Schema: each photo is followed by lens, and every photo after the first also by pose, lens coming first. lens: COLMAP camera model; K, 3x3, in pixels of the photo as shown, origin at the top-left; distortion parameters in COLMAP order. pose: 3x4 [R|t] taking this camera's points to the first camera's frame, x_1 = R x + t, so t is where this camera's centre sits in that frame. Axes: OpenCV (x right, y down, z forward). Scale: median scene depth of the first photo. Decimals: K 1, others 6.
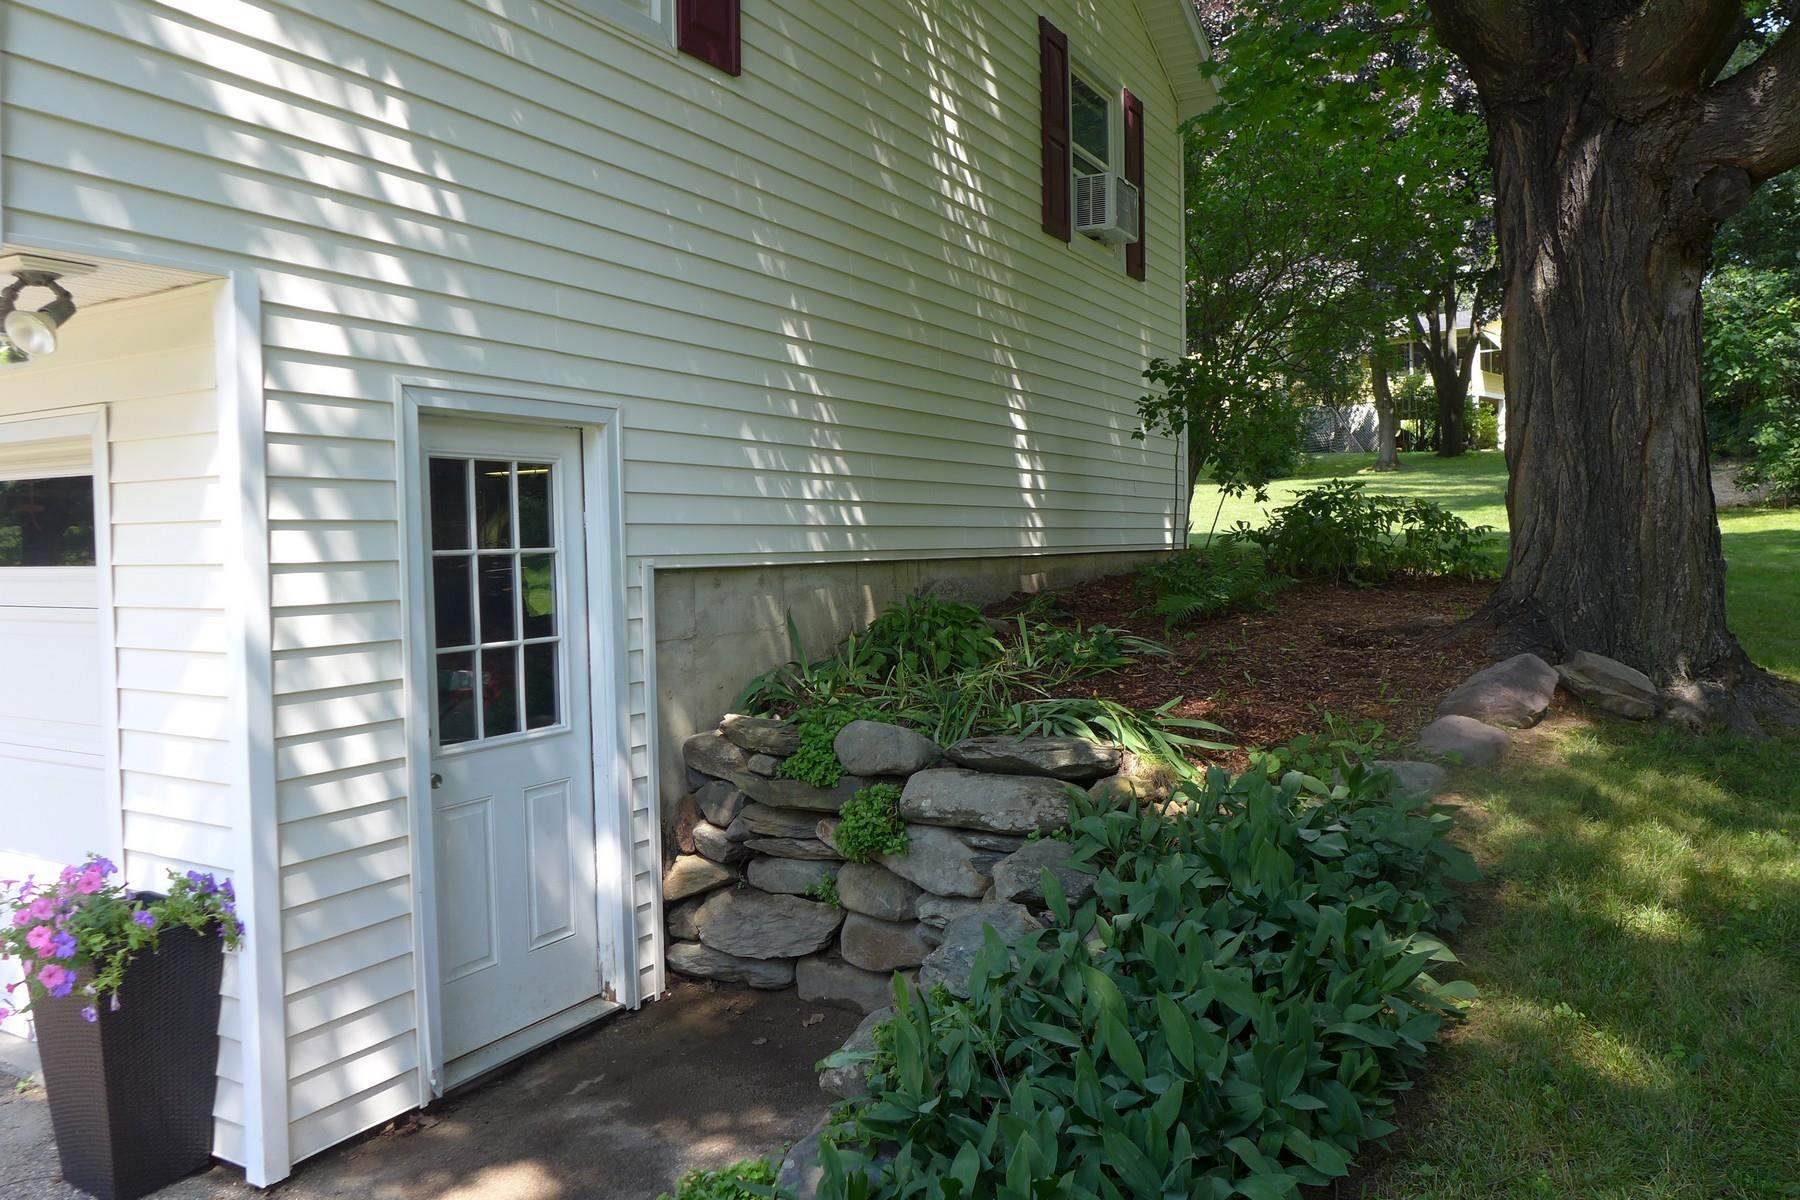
lens RADIAL K [[1298.9, 0, 894.5], [0, 1298.9, 603.2], [0, 0, 1]] dist [-0.022556, 0.000415]
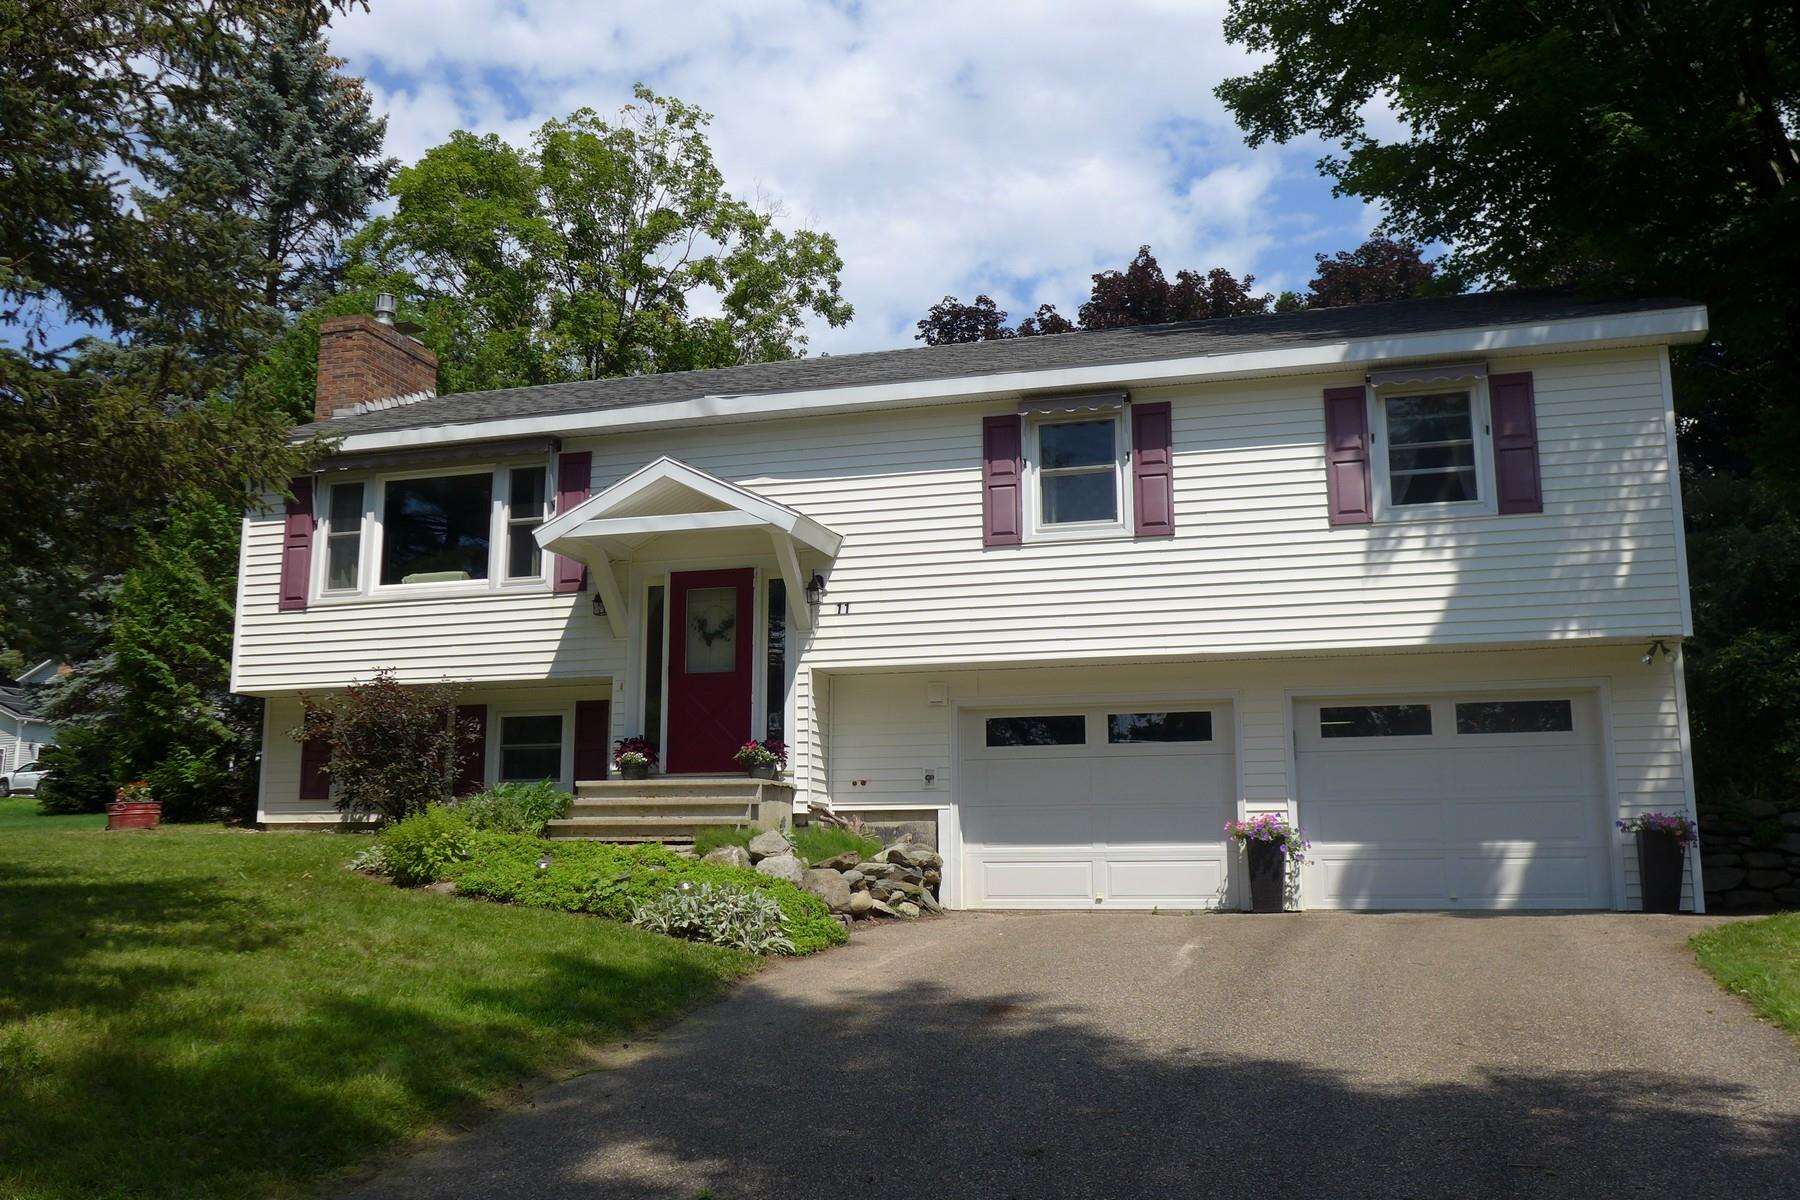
lens RADIAL K [[1635.8, 0, 903.8], [0, 1635.8, 606.4], [0, 0, 1]] dist [-0.033082, -0.004045]
pose [[0.974705, 0.060904, 0.215037, -2.537712], [-0.013602, 0.976536, -0.214925, 0.447471], [-0.223081, 0.206564, 0.952663, -1.985424]]
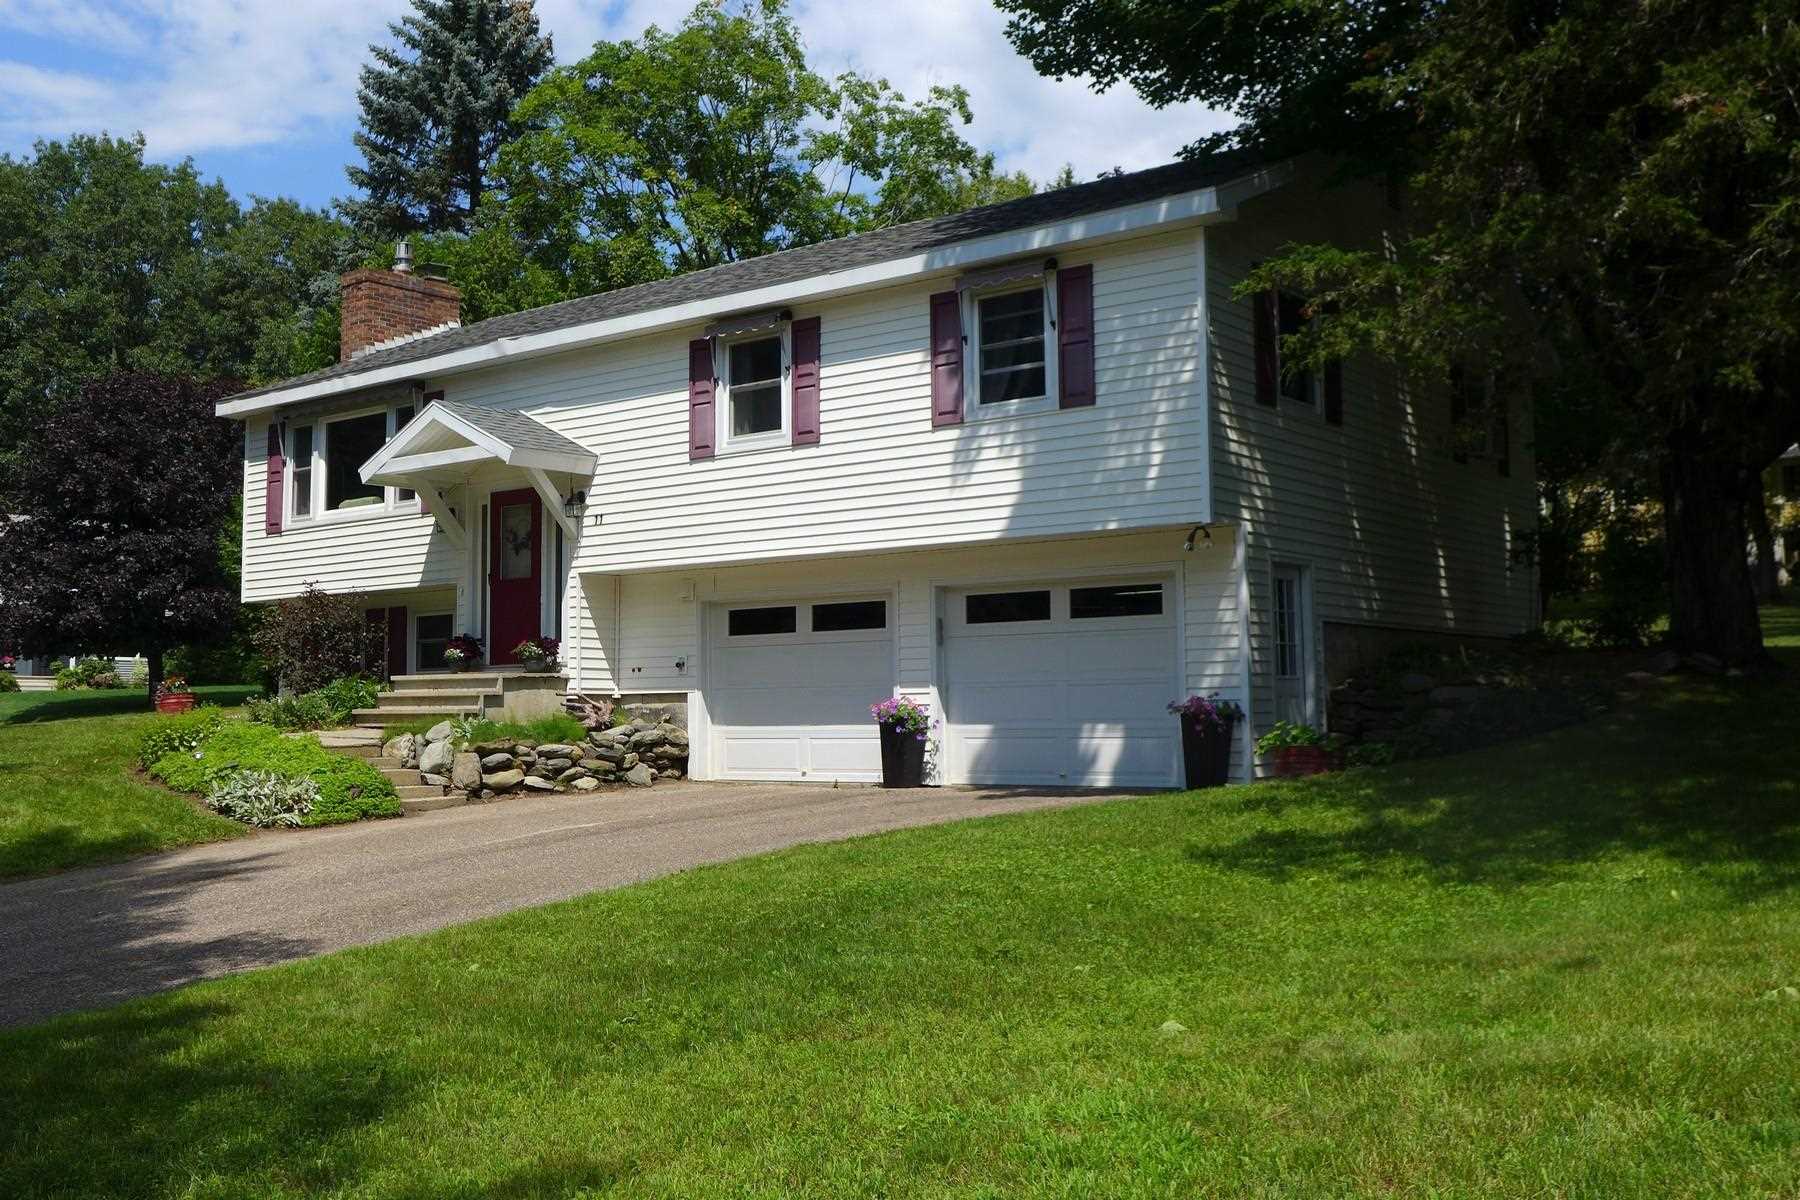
lens RADIAL K [[1765.6, 0, 907.8], [0, 1765.6, 586.2], [0, 0, 1]] dist [-0.050320, 0.000000]
pose [[0.990553, 0.002501, -0.137106, -0.549948], [-0.018034, 0.993525, -0.112173, 0.330425], [0.135937, 0.113586, 0.984185, -2.744940]]
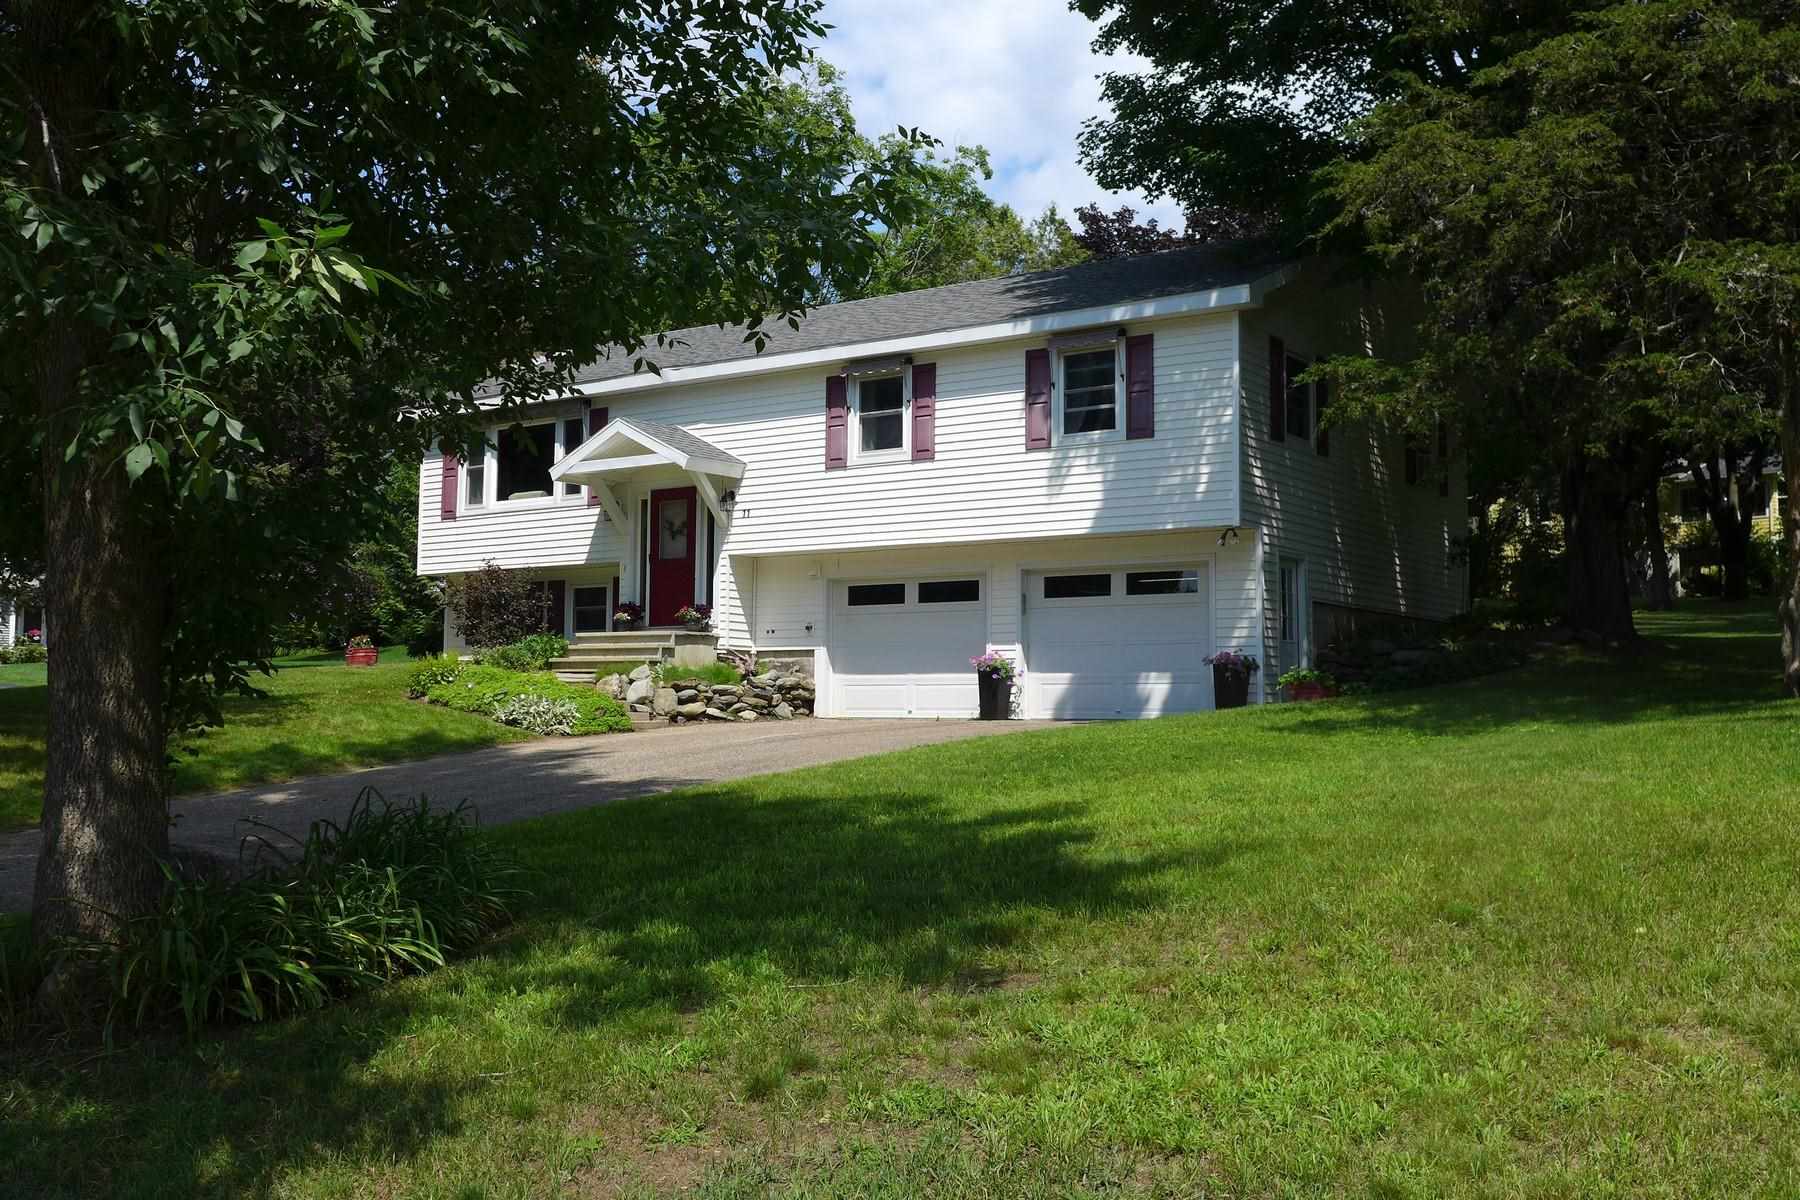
lens RADIAL K [[1765.6, 0, 898.0], [0, 1765.6, 592.9], [0, 0, 1]] dist [-0.050320, 0.000000]
pose [[0.994760, 0.023666, -0.099464, -0.866081], [-0.034603, 0.993361, -0.109707, 0.537280], [0.096207, 0.112574, 0.988975, -4.023330]]
